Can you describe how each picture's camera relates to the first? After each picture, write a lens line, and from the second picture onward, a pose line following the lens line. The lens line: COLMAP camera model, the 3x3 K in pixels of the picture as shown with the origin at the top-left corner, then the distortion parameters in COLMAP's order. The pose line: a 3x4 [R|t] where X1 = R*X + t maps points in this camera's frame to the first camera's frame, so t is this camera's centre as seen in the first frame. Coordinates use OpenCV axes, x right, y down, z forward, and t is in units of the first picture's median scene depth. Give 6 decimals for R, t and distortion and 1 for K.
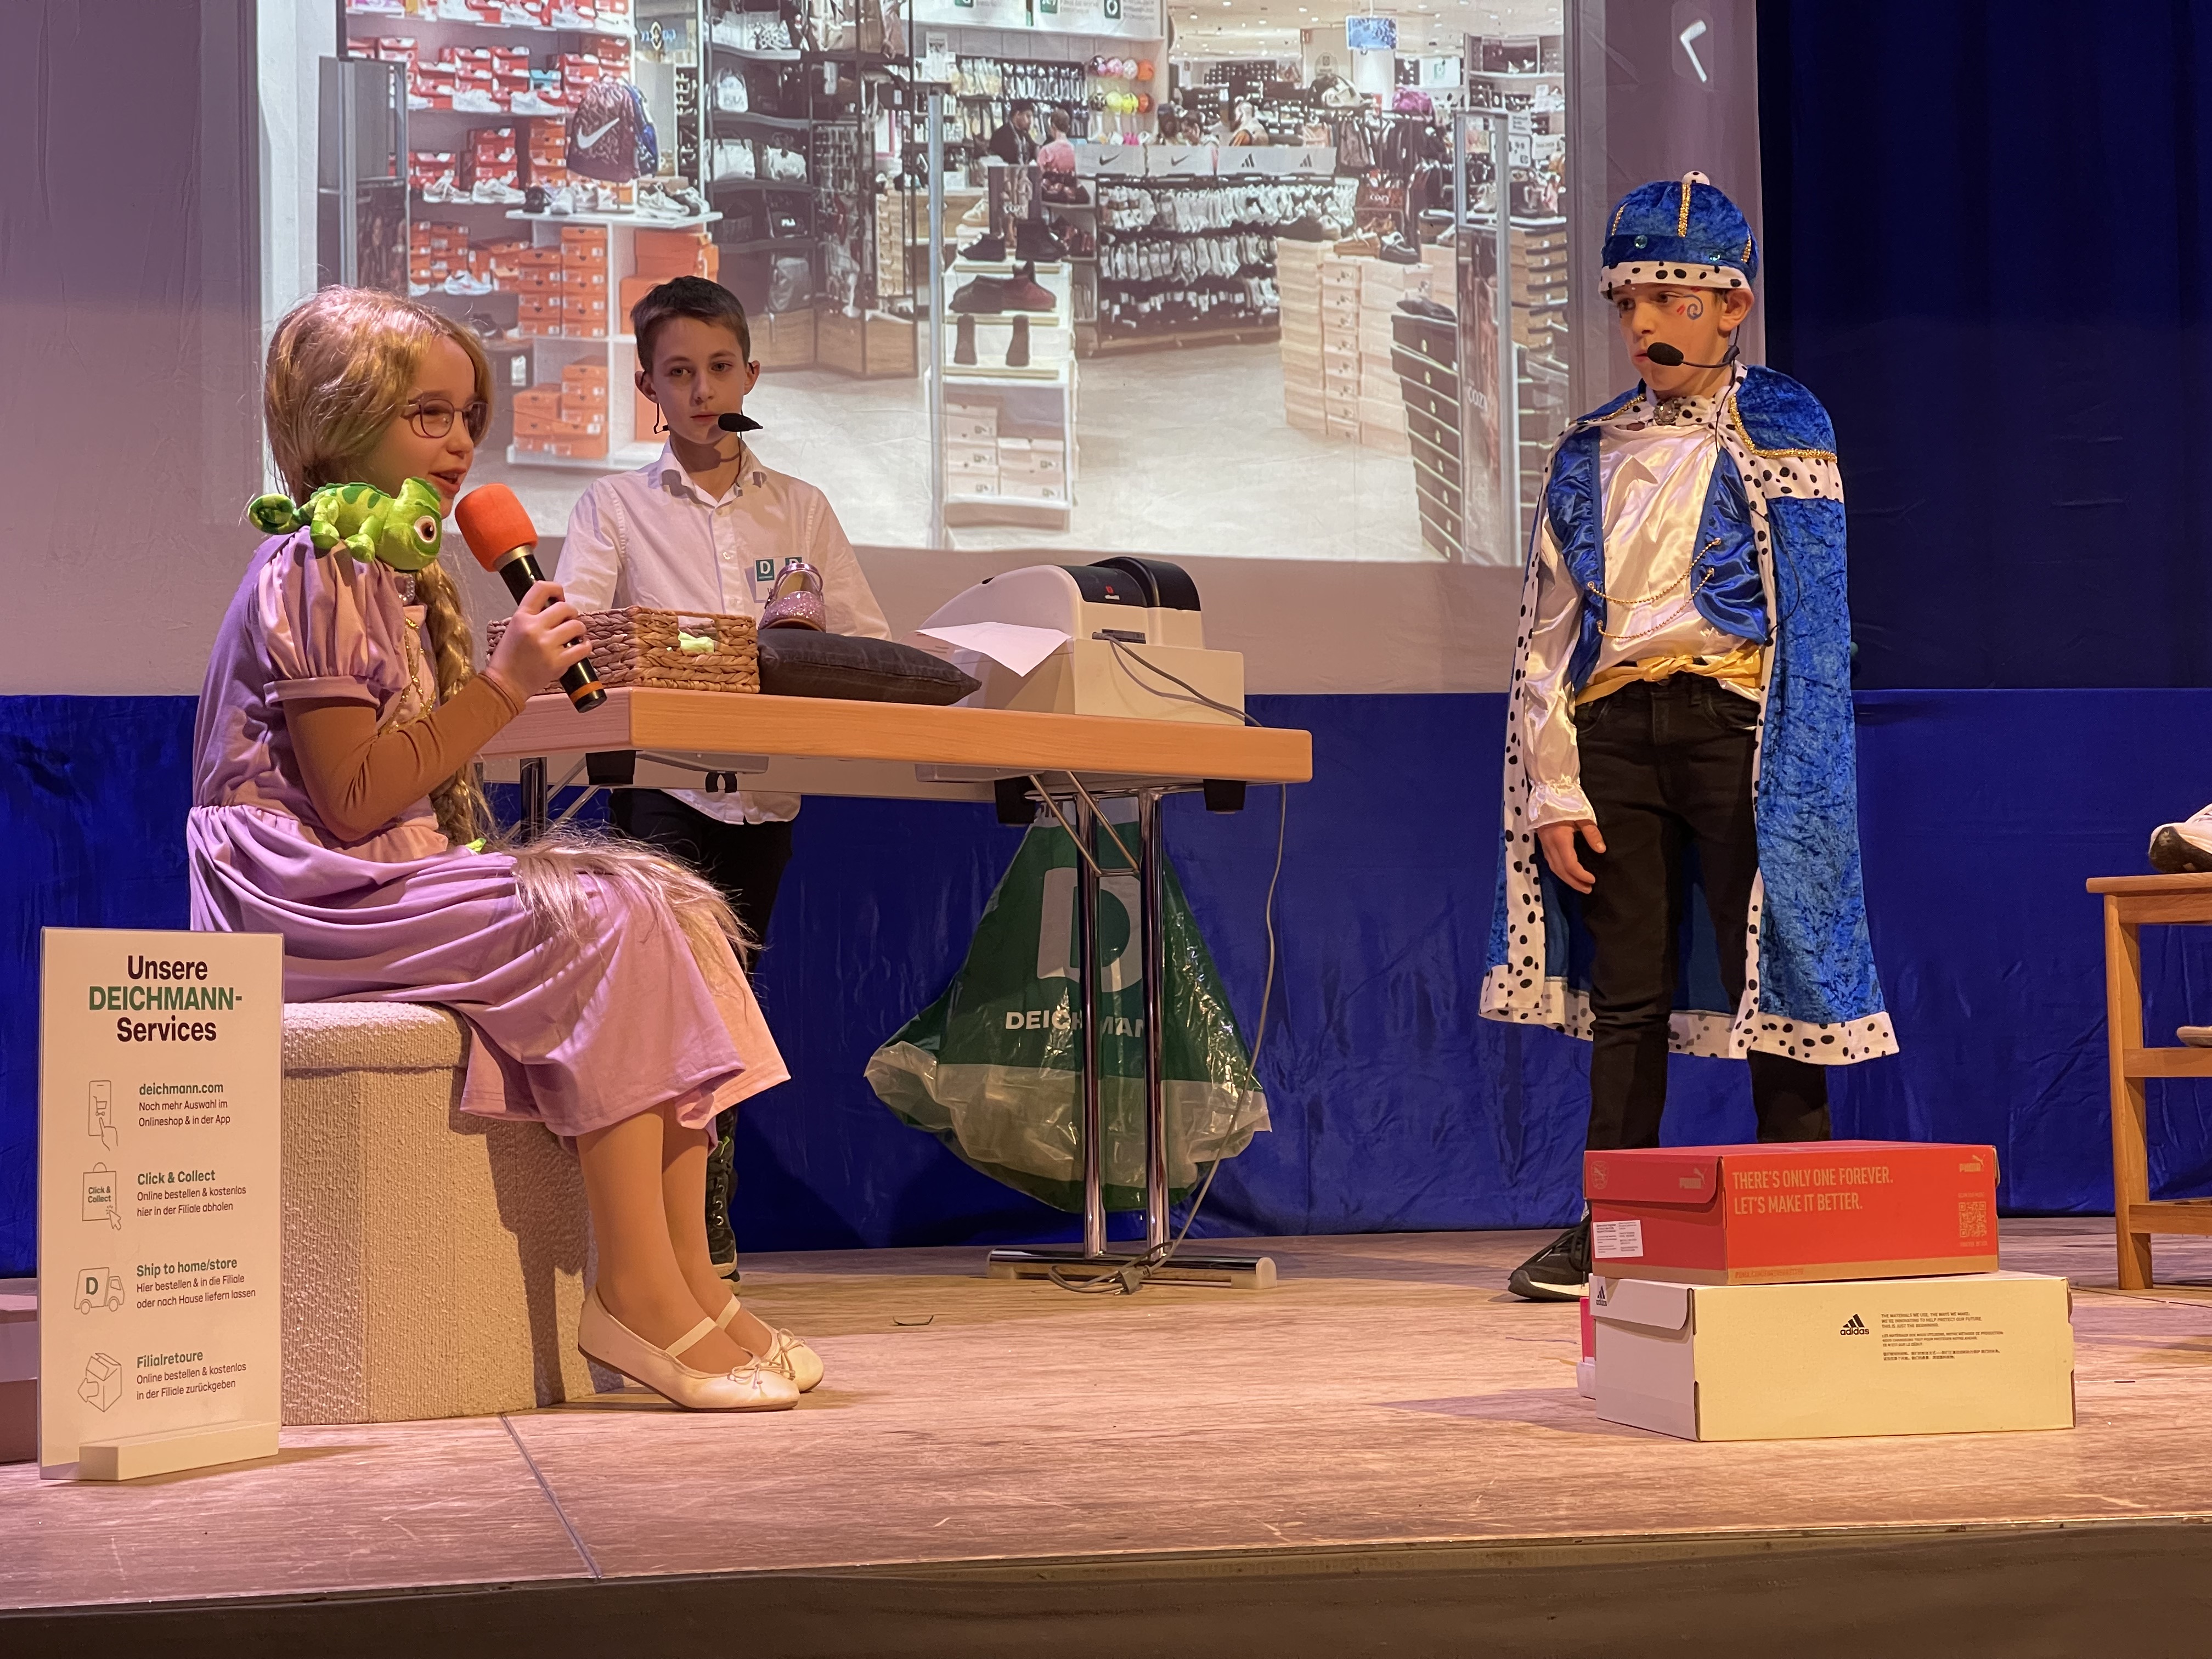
lens RADIAL K [[4094.8, 0, 1096.3], [0, 4094.8, 817.9], [0, 0, 1]] dist [0.145733, 0.000000]
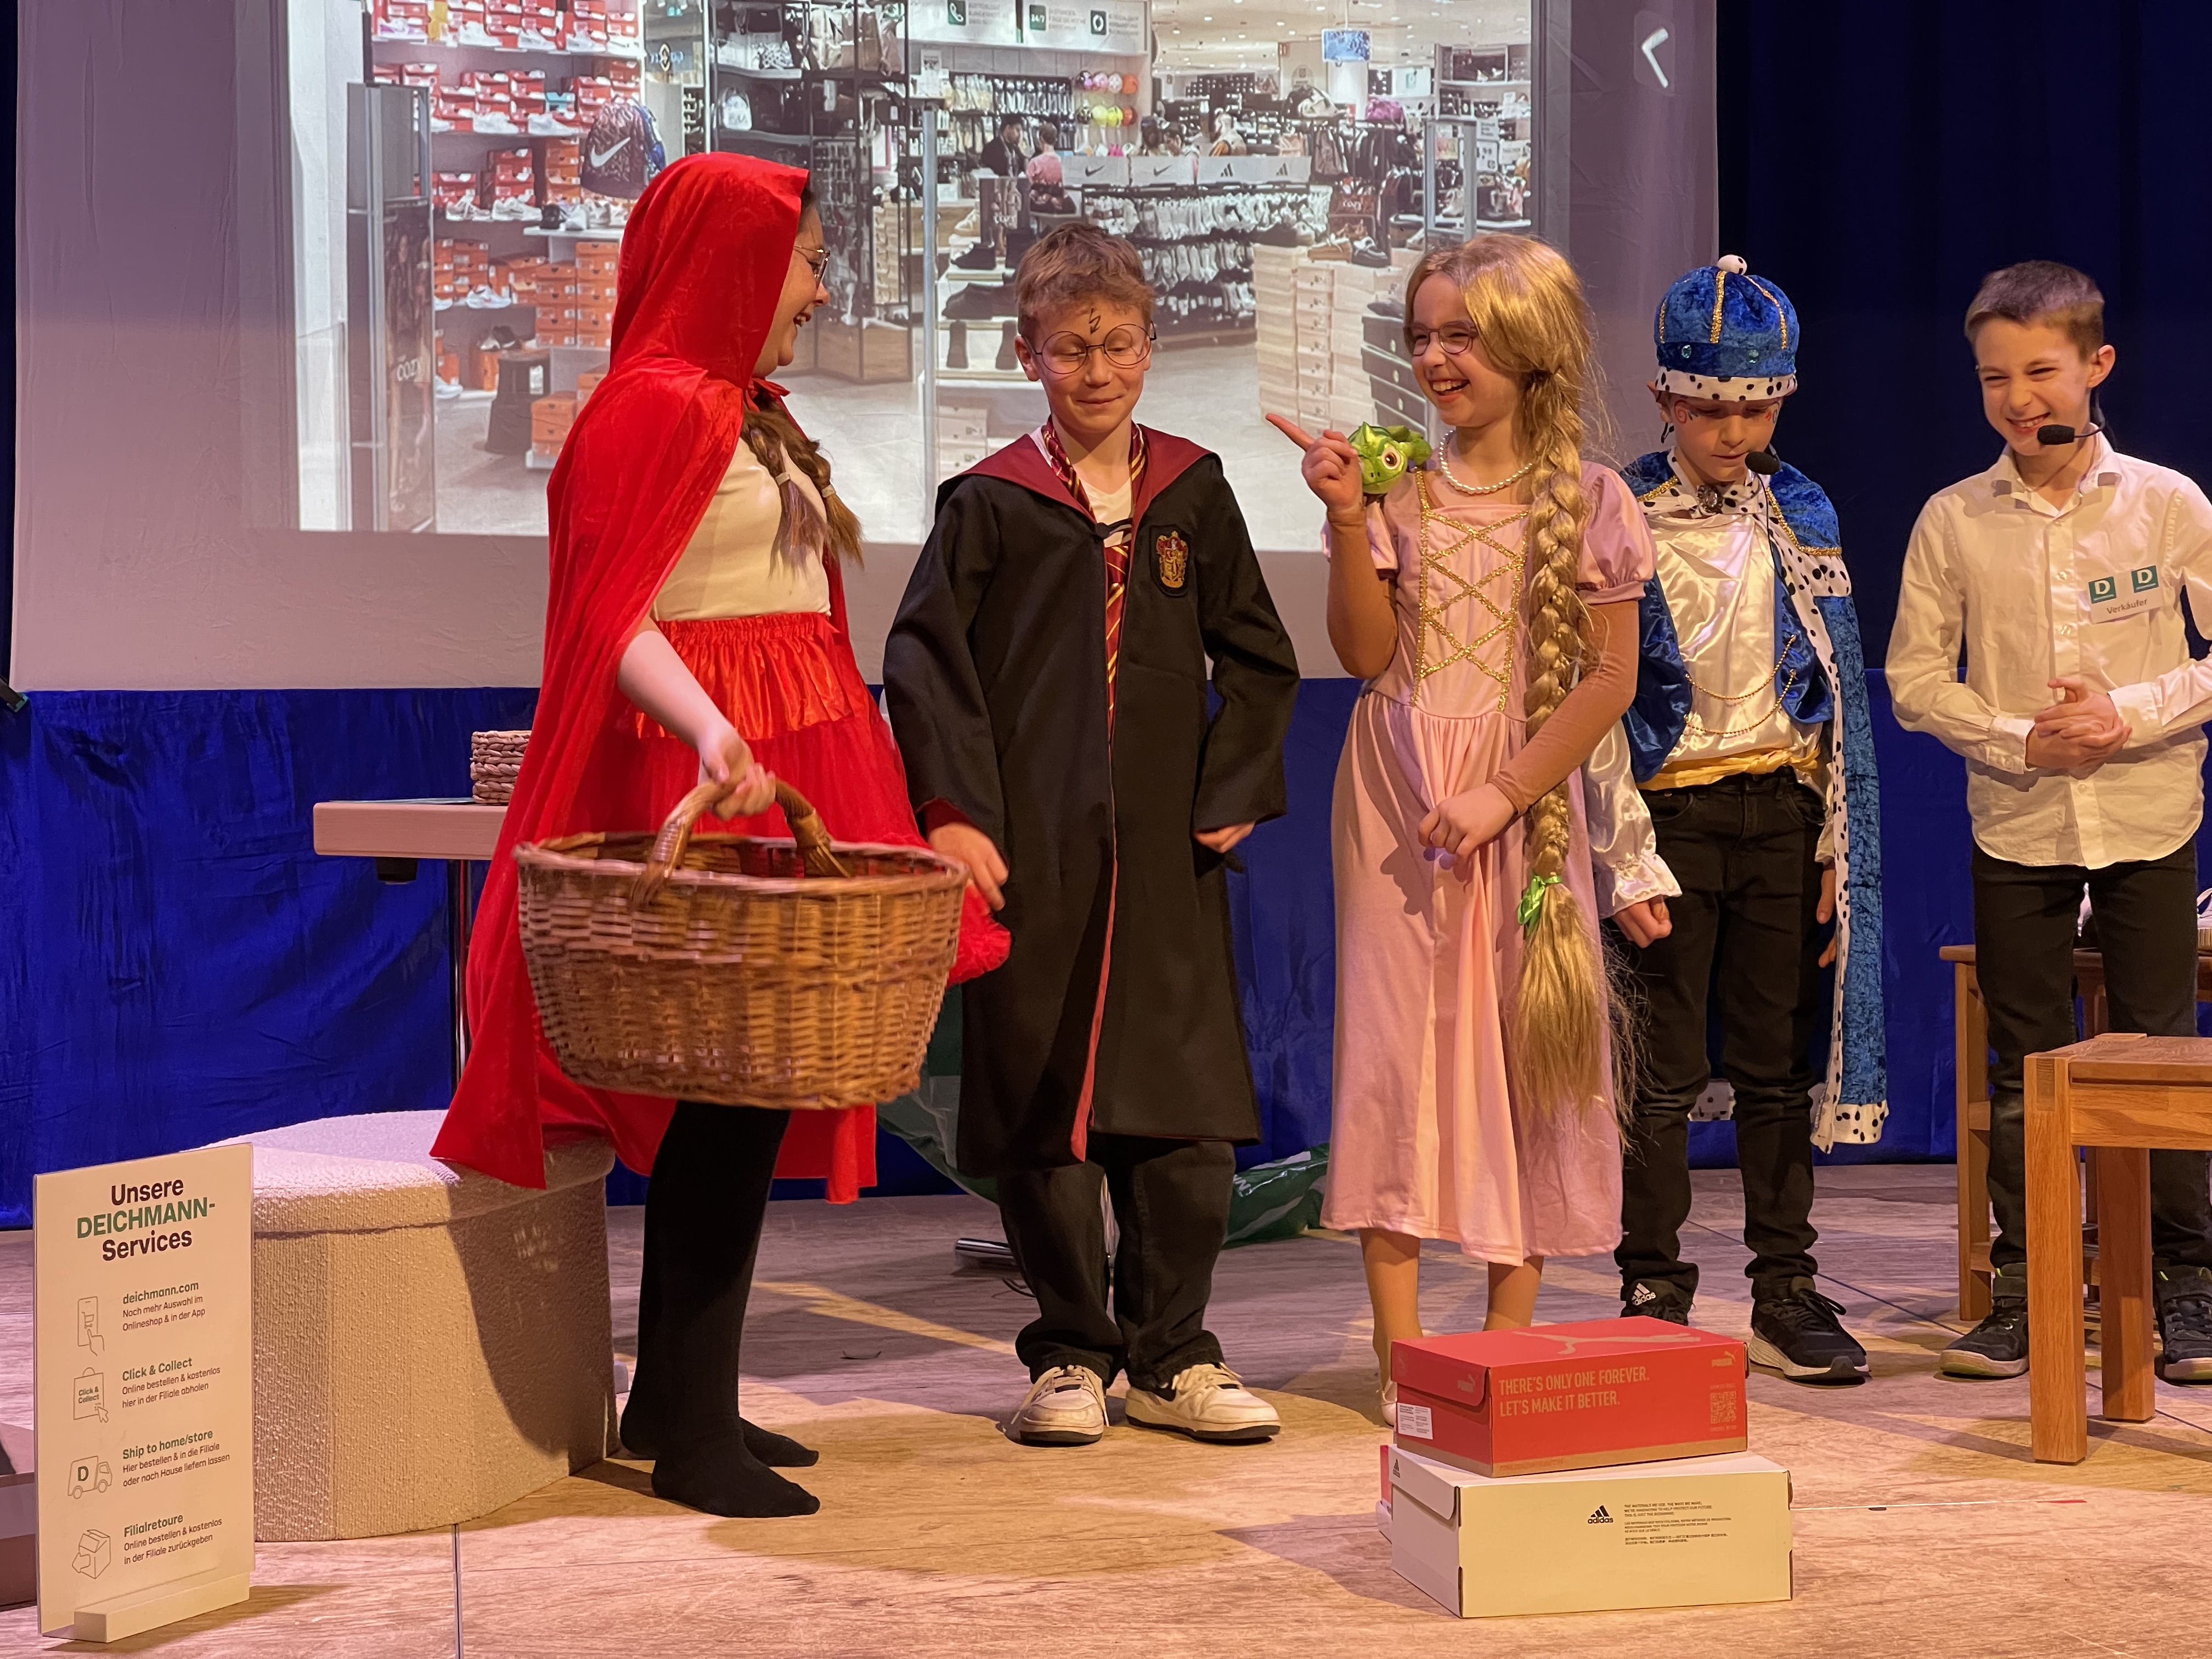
lens RADIAL K [[4094.8, 0, 1111.8], [0, 4094.8, 839.0], [0, 0, 1]] dist [0.145733, 0.000000]
pose [[0.999614, 0.006818, -0.026944, 0.037942], [-0.004464, 0.996242, 0.086502, -0.081973], [0.027432, -0.086348, 0.995887, -0.068718]]
